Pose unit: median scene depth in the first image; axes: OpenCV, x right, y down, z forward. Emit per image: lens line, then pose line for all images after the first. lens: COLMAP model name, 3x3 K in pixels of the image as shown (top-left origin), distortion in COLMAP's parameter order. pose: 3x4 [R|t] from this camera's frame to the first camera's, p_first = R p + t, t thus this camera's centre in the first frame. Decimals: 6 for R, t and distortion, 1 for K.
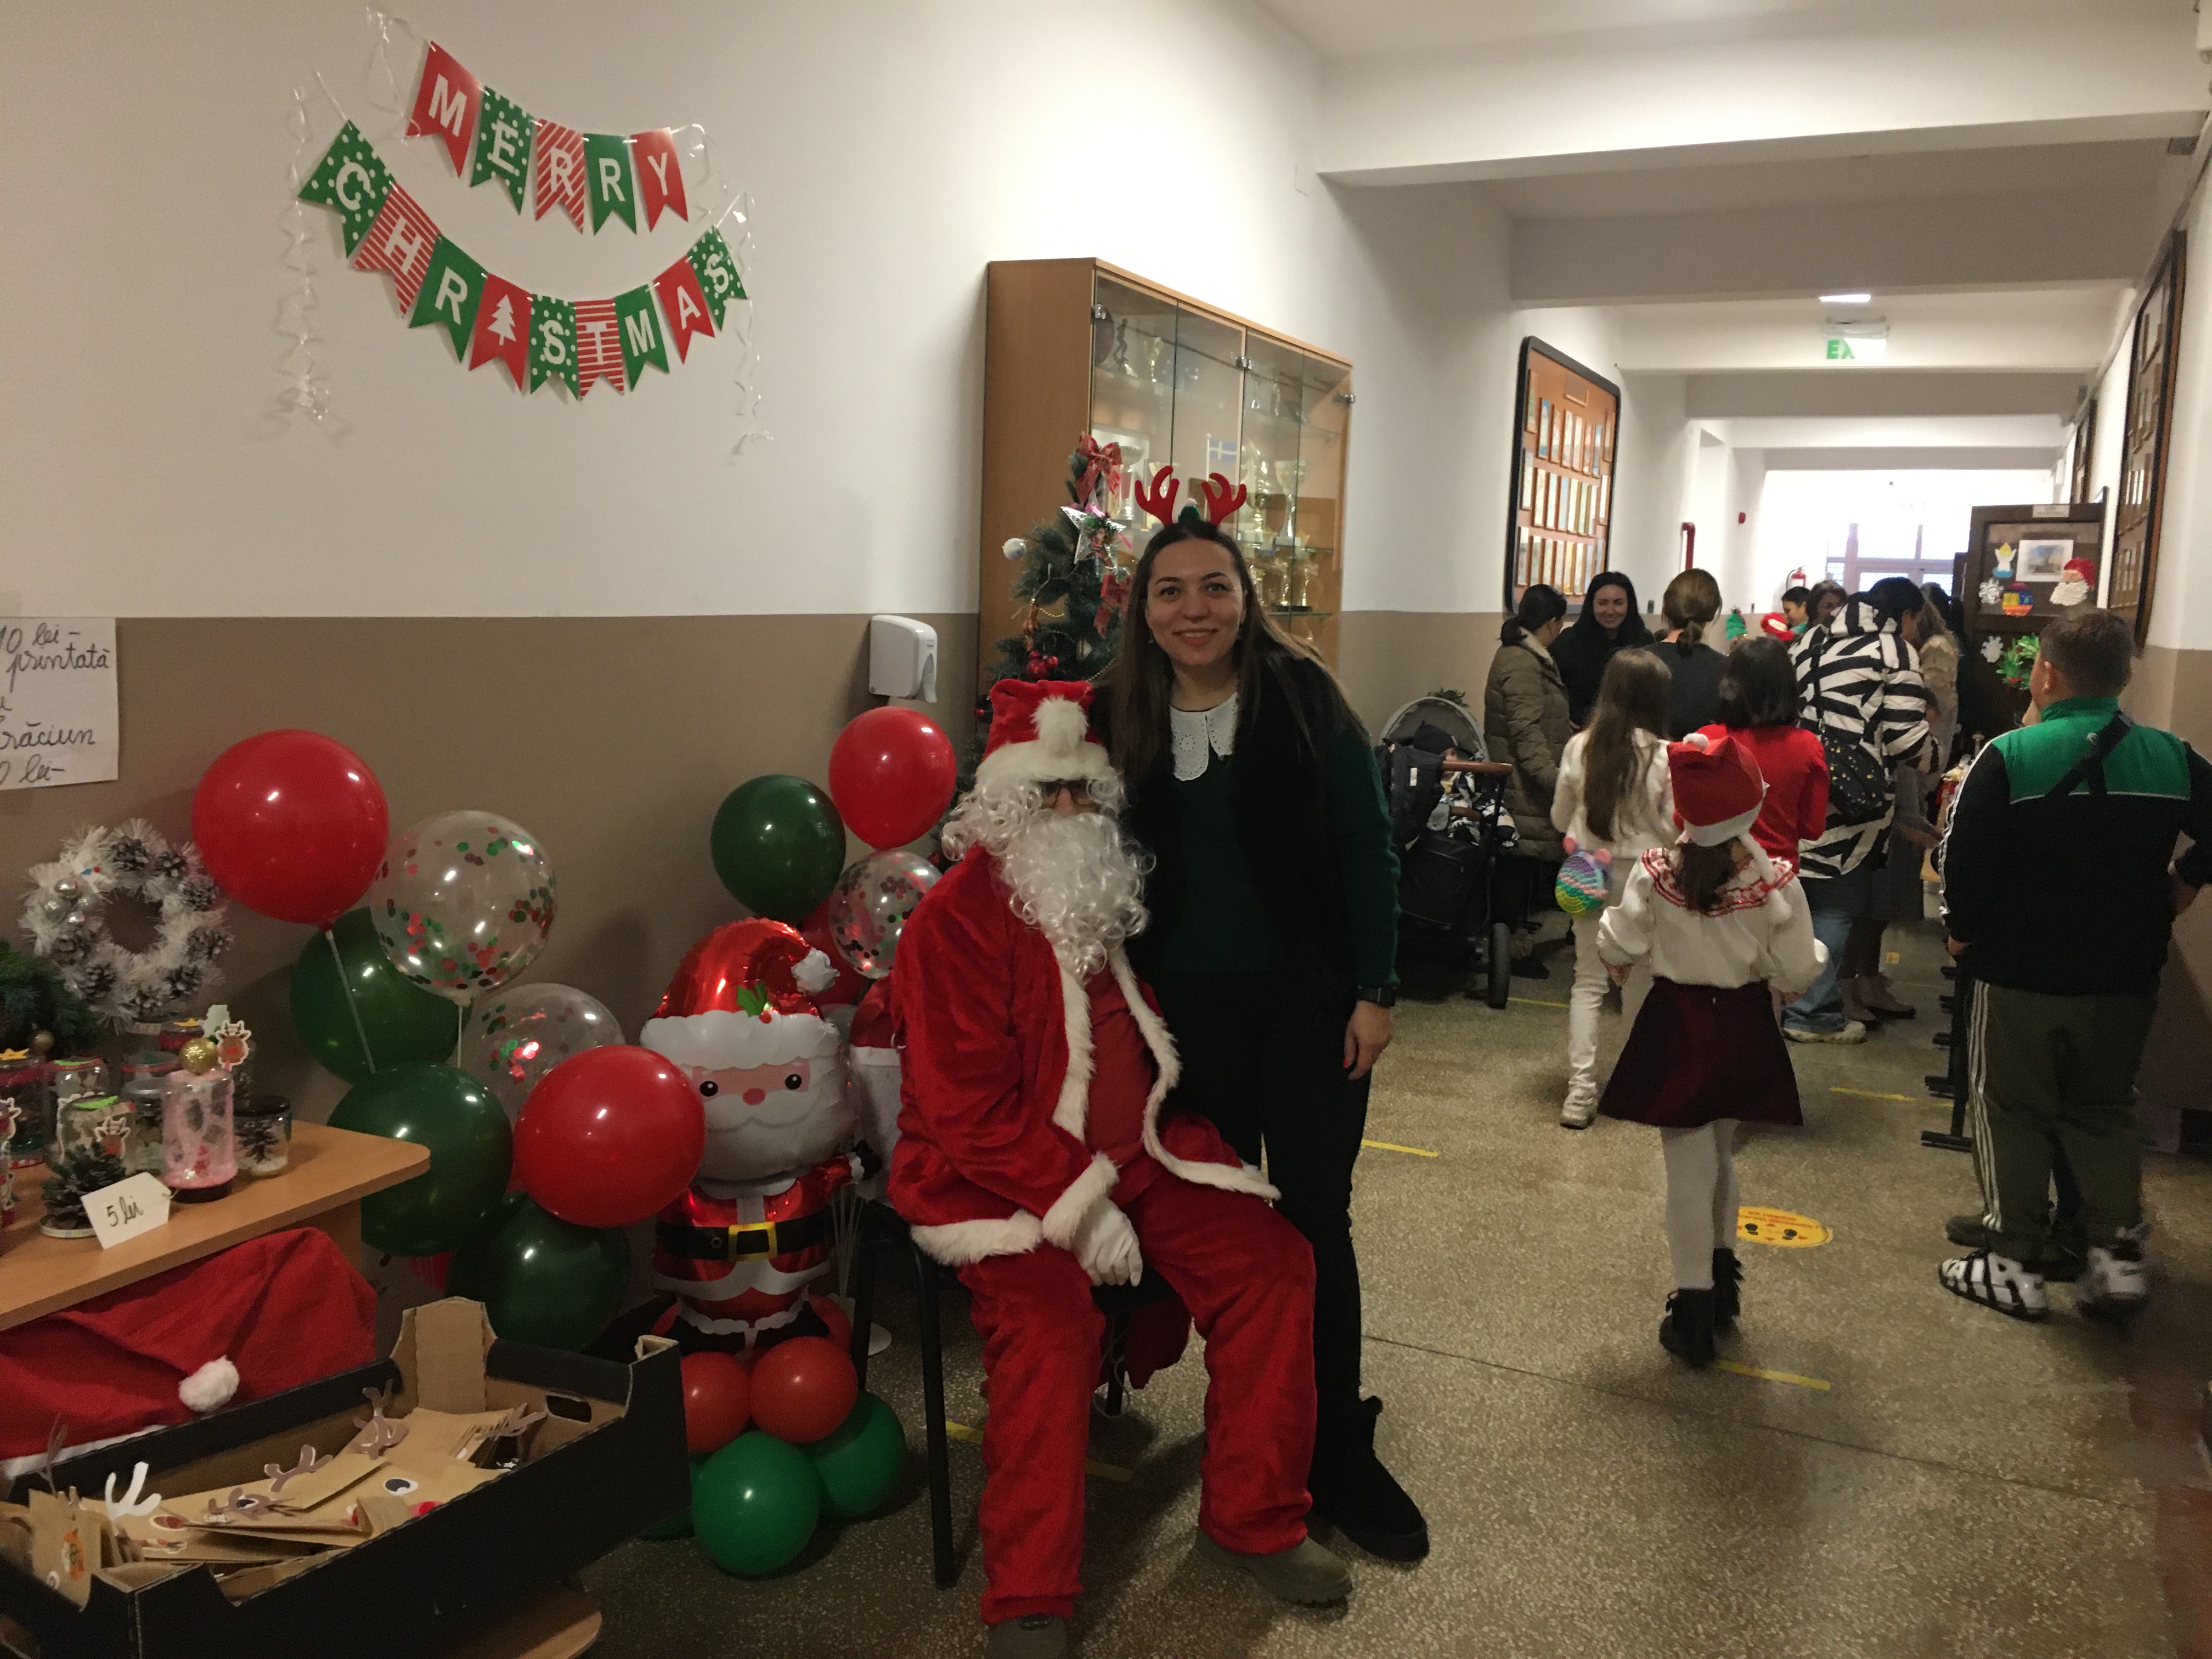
lens RADIAL K [[1875.1, 0, 1105.1], [0, 1875.1, 817.1], [0, 0, 1]] dist [0.080557, -0.103893]
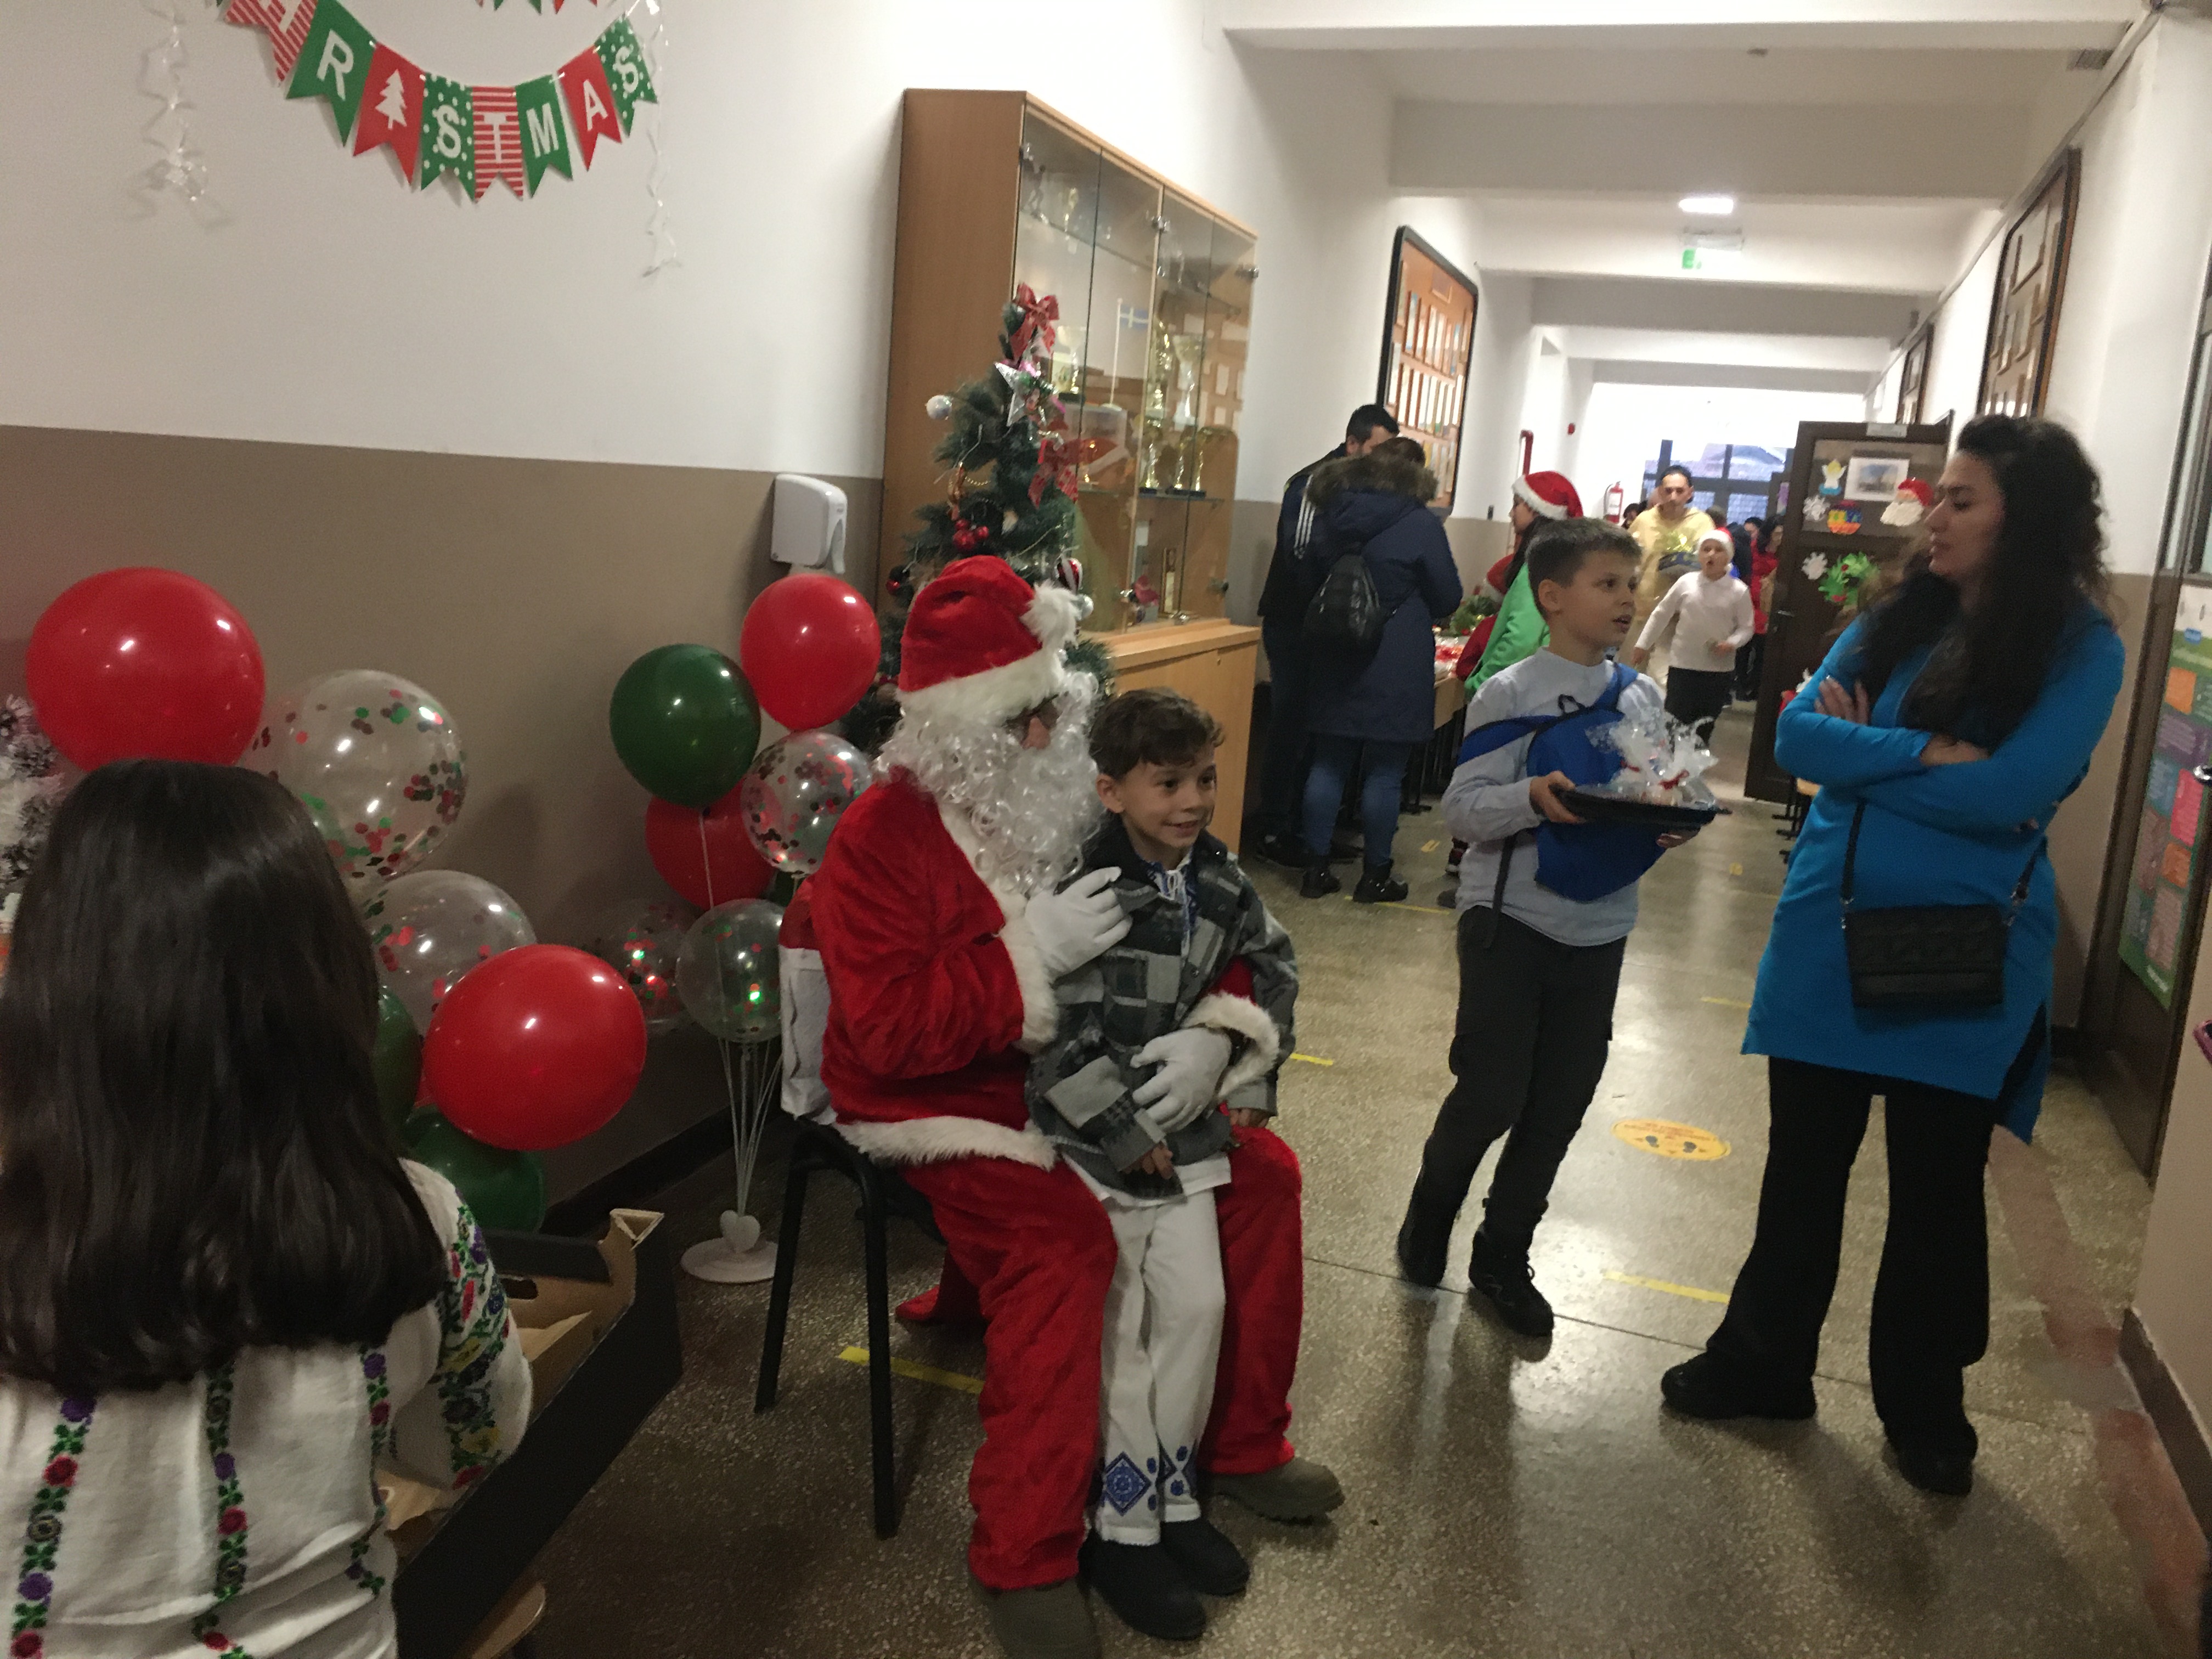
lens RADIAL K [[1875.1, 0, 1097.5], [0, 1875.1, 811.3], [0, 0, 1]] dist [0.080557, -0.103893]
pose [[0.994305, 0.024988, 0.103599, -0.075900], [-0.030481, 0.998193, 0.051789, 0.004985], [-0.102117, -0.054652, 0.993270, 0.087161]]
